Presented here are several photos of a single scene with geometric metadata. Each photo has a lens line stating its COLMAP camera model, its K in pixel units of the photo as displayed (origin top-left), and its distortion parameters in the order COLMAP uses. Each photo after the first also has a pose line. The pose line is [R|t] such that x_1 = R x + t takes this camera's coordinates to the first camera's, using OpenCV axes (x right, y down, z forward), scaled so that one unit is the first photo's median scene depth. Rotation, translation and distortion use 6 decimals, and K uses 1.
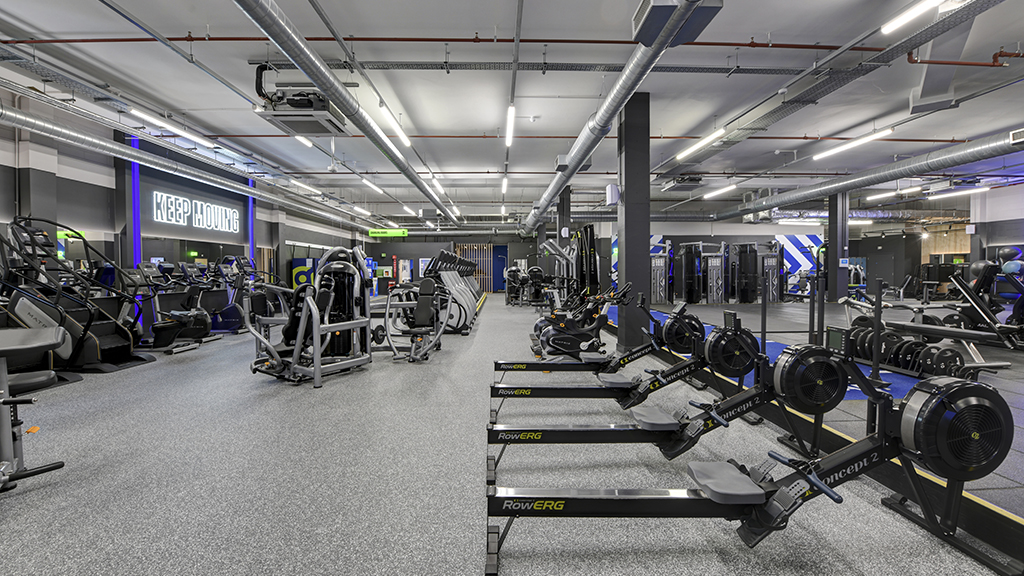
lens RADIAL K [[419.0, 0, 514.1], [0, 419.0, 285.1], [0, 0, 1]] dist [-0.012522, 0.000936]
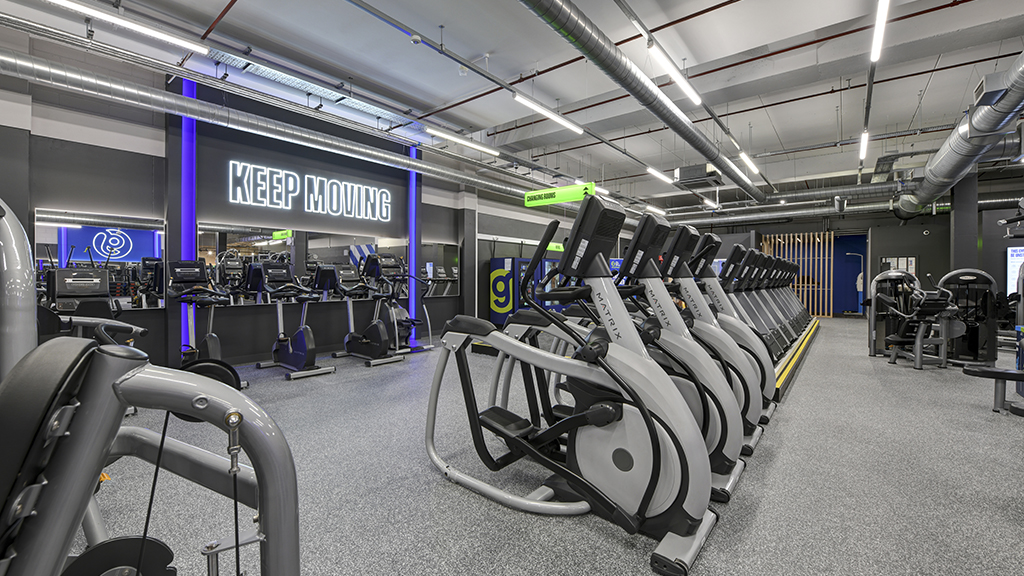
lens RADIAL K [[419.0, 0, 512.9], [0, 419.0, 285.9], [0, 0, 1]] dist [-0.012522, 0.000936]
pose [[0.758308, 0.022060, -0.651523, -0.025263], [-0.030076, 0.999547, -0.001162, -0.018736], [0.651202, 0.020476, 0.758628, 0.548787]]
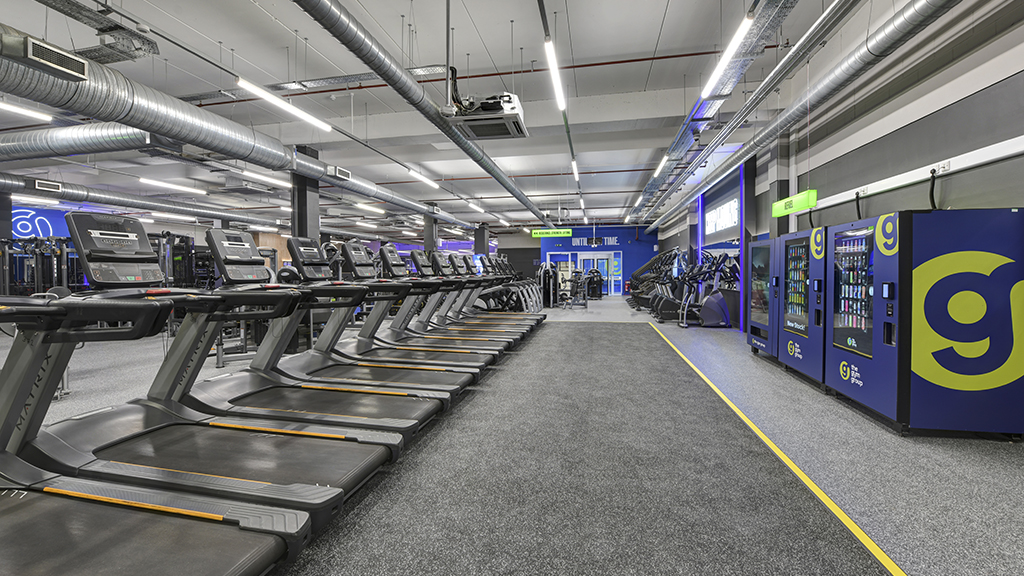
lens RADIAL K [[419.0, 0, 511.3], [0, 419.0, 279.9], [0, 0, 1]] dist [-0.012522, 0.000936]
pose [[-0.972252, 0.005926, 0.233859, -0.436641], [0.017276, 0.998768, 0.046514, -0.059444], [-0.233296, 0.049264, -0.971157, 1.749009]]
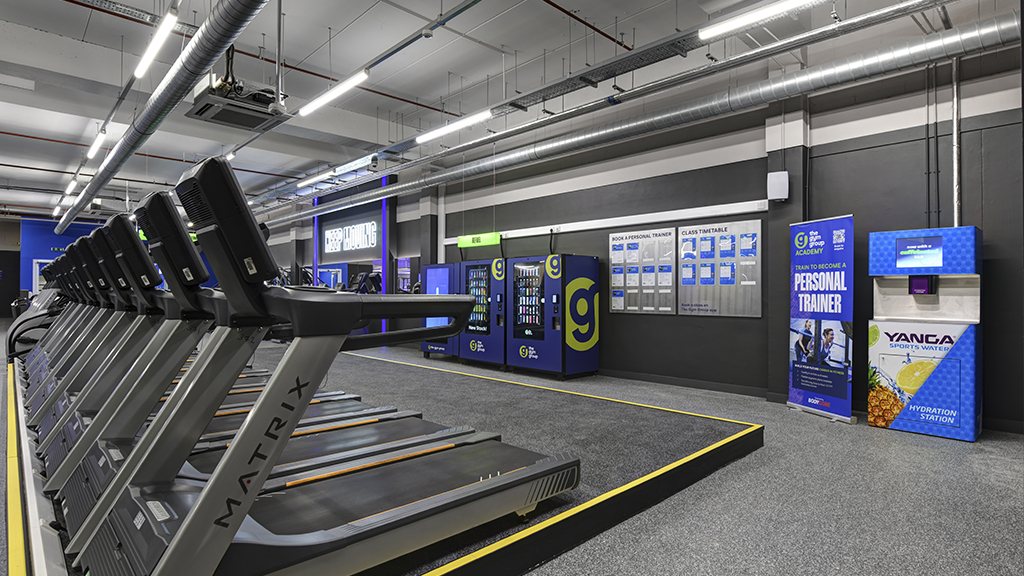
lens RADIAL K [[527.1, 0, 508.6], [0, 527.1, 292.3], [0, 0, 1]] dist [0.001309, 0.000053]
pose [[-0.745174, 0.000063, -0.666871, -0.127538], [-0.017622, 0.999649, 0.019785, -0.052814], [0.666638, 0.026495, -0.744911, 1.856556]]
